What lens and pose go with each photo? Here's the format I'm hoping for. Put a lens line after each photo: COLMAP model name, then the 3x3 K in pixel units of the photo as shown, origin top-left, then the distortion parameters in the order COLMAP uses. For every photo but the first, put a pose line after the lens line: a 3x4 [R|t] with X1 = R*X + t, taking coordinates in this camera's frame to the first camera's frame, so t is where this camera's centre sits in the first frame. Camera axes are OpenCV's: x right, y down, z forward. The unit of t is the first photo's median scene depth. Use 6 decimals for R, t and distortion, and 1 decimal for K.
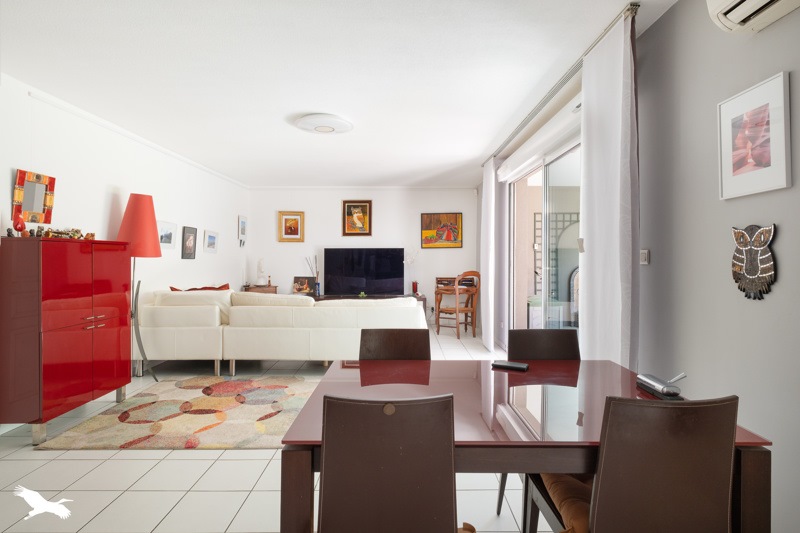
lens RADIAL K [[416.6, 0, 390.9], [0, 416.6, 252.0], [0, 0, 1]] dist [0.019050, -0.000274]
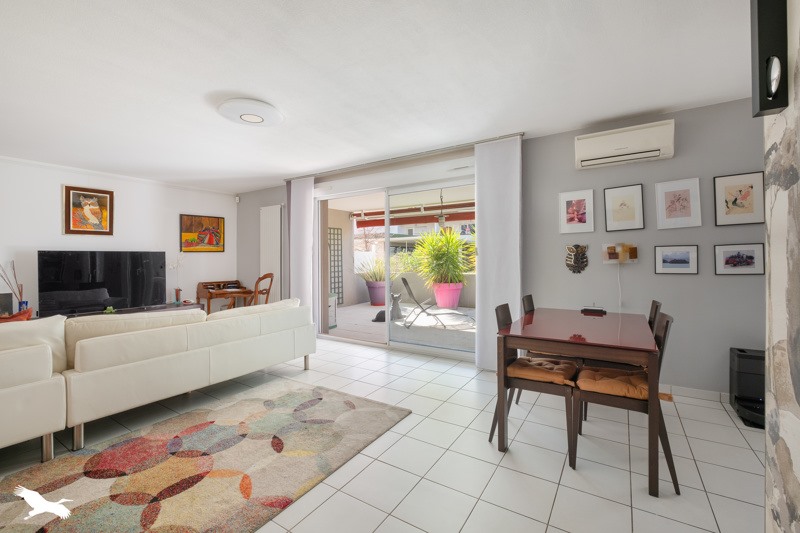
lens RADIAL K [[355.3, 0, 398.6], [0, 355.3, 258.0], [0, 0, 1]] dist [-0.003443, -0.000195]
pose [[0.519668, -0.005394, 0.854351, -0.352602], [0.001962, 0.999985, 0.005120, 0.001313], [-0.854366, -0.000985, 0.519671, 0.181277]]
